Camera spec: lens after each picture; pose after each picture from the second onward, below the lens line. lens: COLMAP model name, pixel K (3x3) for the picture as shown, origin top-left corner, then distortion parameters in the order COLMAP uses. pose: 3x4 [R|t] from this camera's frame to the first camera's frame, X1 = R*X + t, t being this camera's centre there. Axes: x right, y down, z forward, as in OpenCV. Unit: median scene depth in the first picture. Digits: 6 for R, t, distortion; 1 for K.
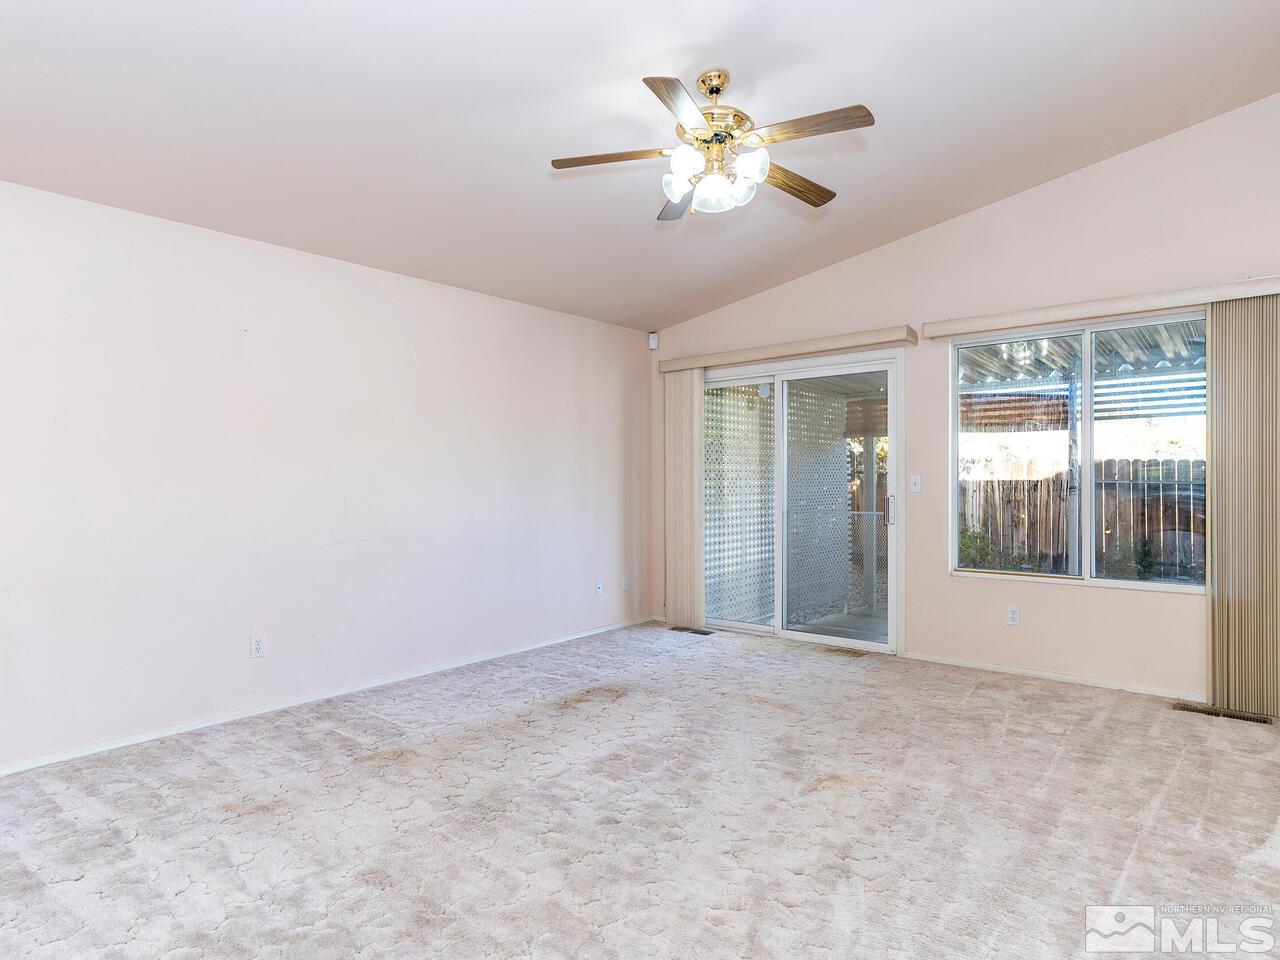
lens RADIAL K [[731.4, 0, 640.0], [0, 731.4, 480.0], [0, 0, 1]] dist [0.001553, 0.000705]
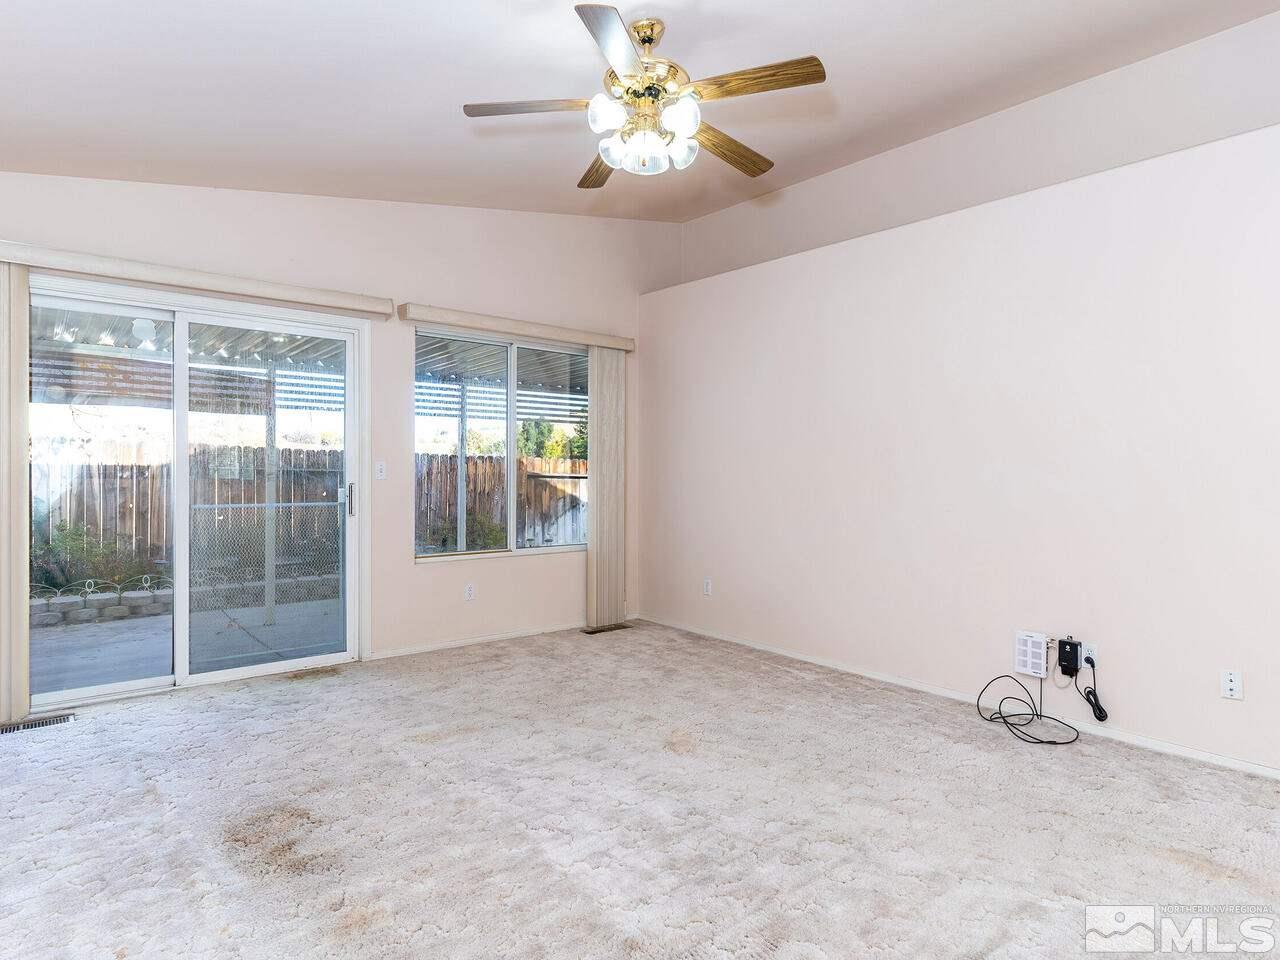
lens RADIAL K [[731.4, 0, 640.0], [0, 731.4, 480.0], [0, 0, 1]] dist [0.001553, 0.000705]
pose [[0.173295, -0.009142, 0.984828, -0.423069], [-0.012055, 0.999862, 0.011402, 0.002140], [-0.984796, -0.013848, 0.173161, 0.446811]]
